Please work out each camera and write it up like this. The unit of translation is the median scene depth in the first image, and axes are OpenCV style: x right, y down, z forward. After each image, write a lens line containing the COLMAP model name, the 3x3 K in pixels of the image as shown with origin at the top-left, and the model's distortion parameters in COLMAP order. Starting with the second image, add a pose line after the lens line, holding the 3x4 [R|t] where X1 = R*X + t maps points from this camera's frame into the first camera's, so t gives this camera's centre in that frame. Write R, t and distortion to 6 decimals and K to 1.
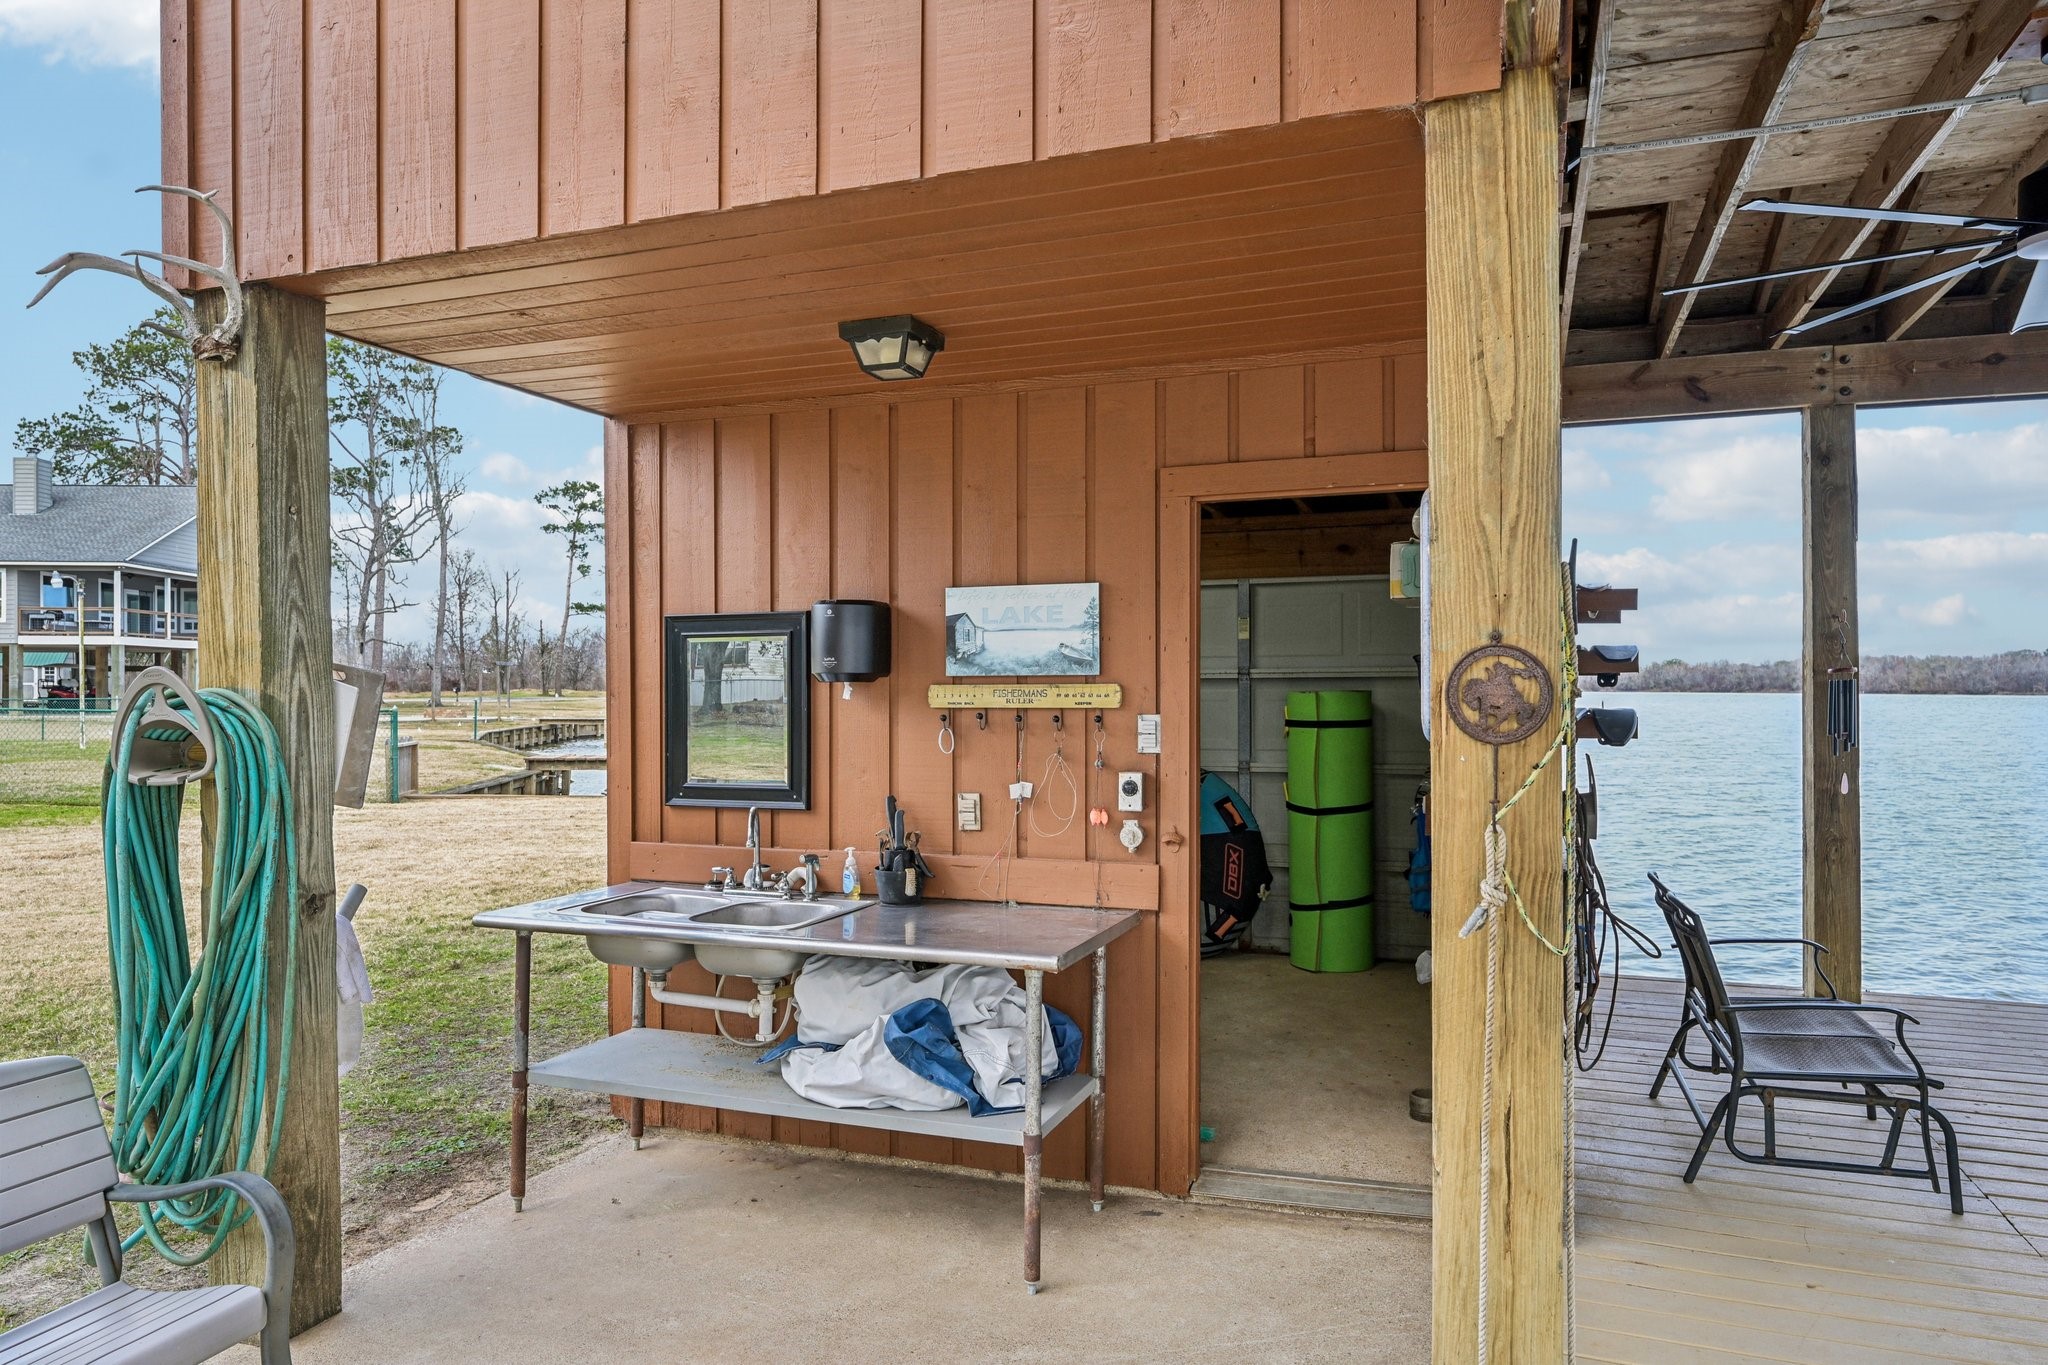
lens RADIAL K [[1302.3, 0, 1024.5], [0, 1302.3, 691.0], [0, 0, 1]] dist [-0.001454, -0.000063]
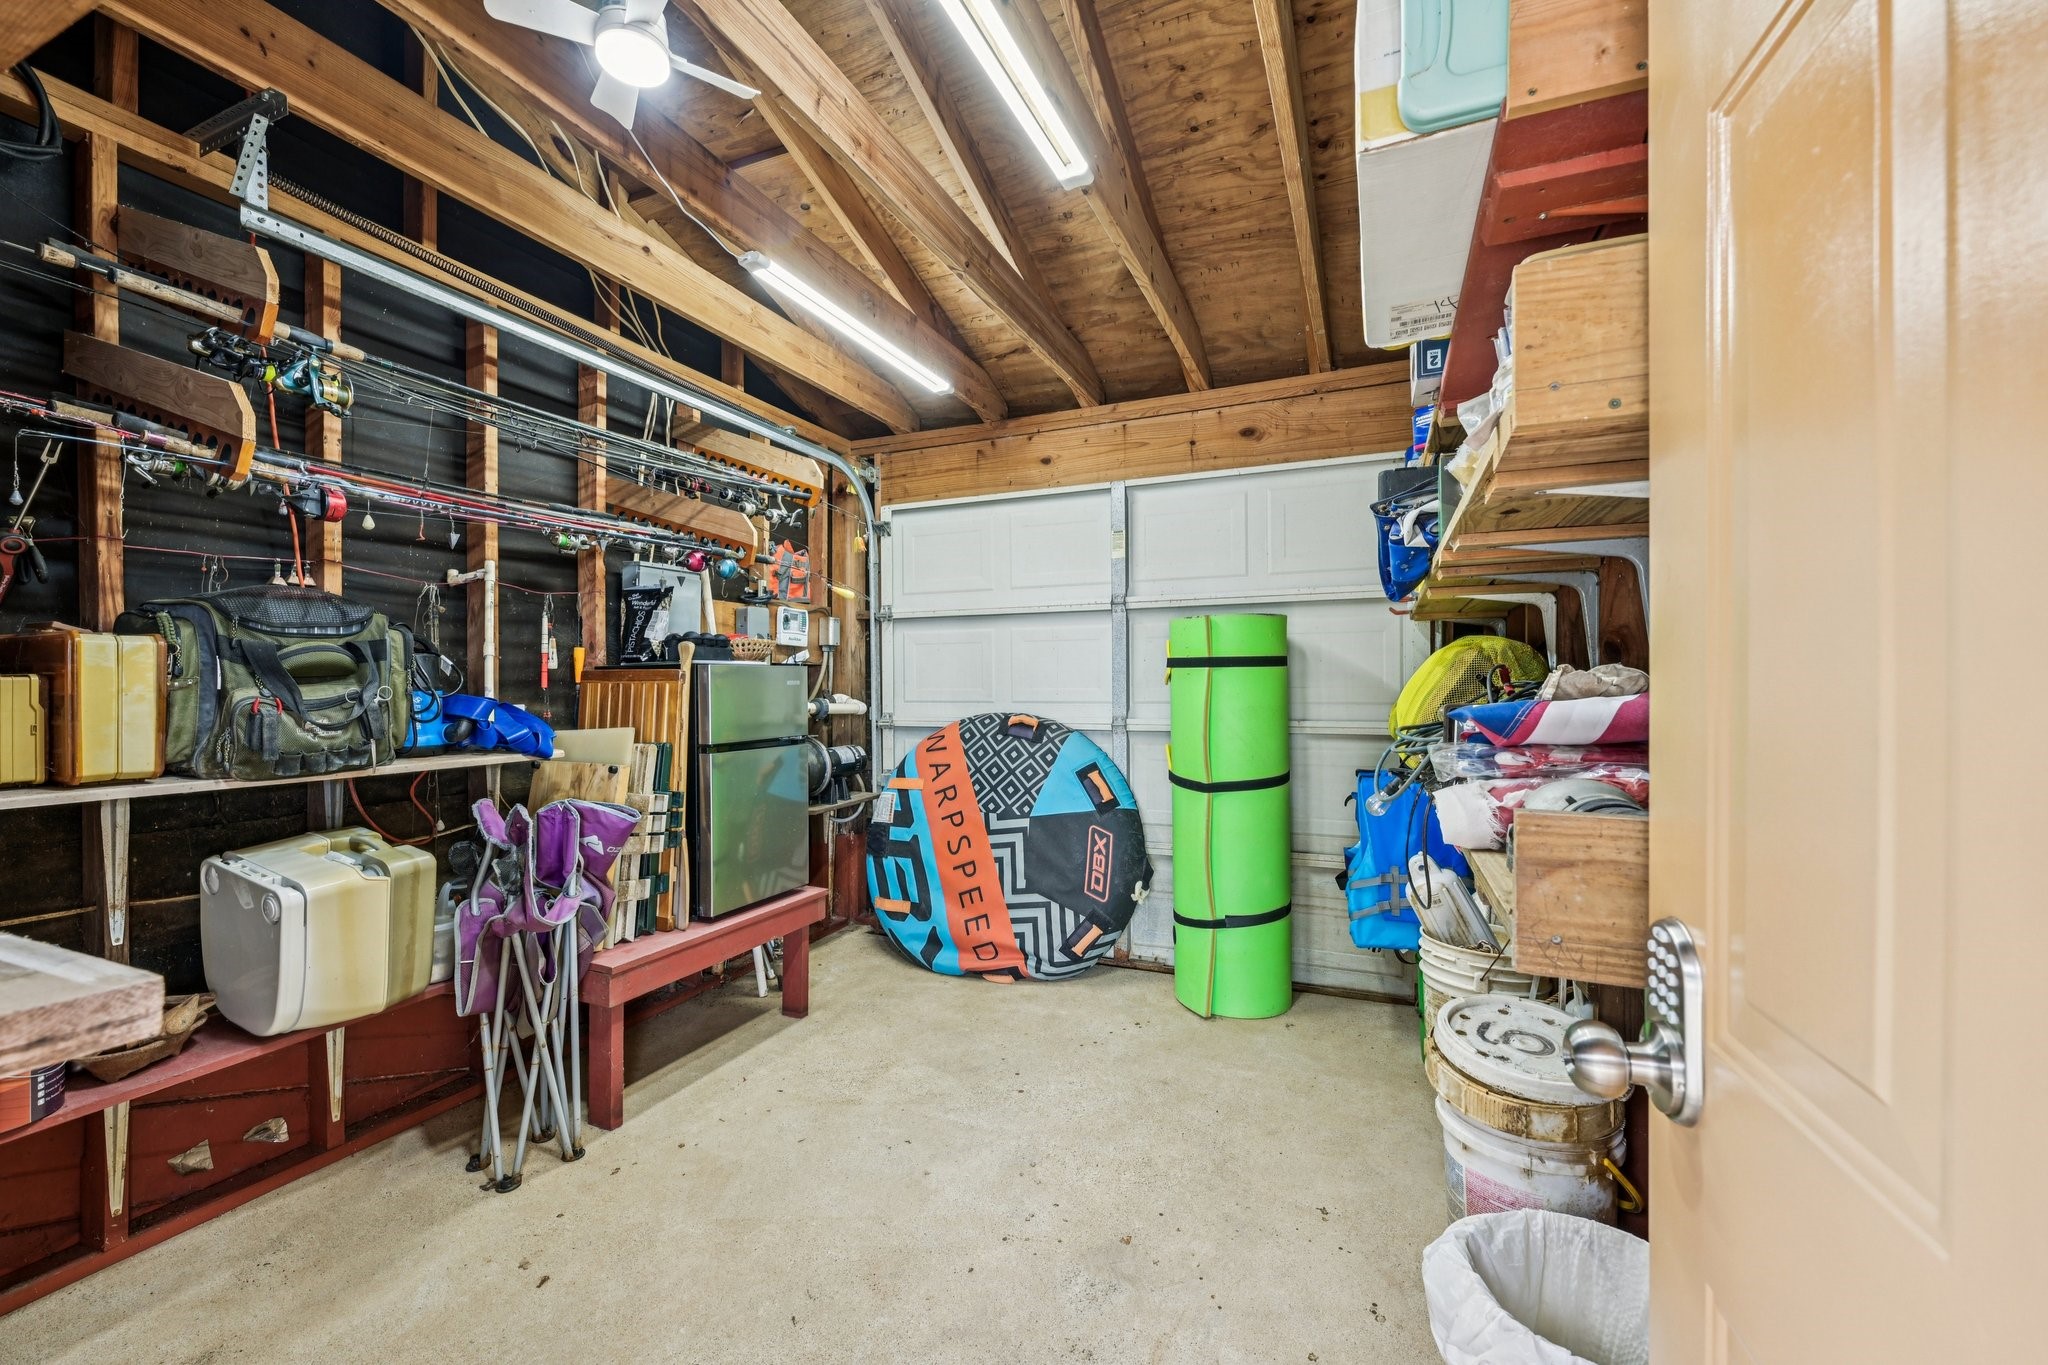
lens RADIAL K [[813.6, 0, 1023.8], [0, 813.6, 676.7], [0, 0, 1]] dist [-0.001629, -0.000167]
pose [[0.998911, -0.001325, -0.046635, 0.138592], [0.001117, 0.999989, -0.004505, 0.033439], [0.046640, 0.004448, 0.998902, 0.531031]]
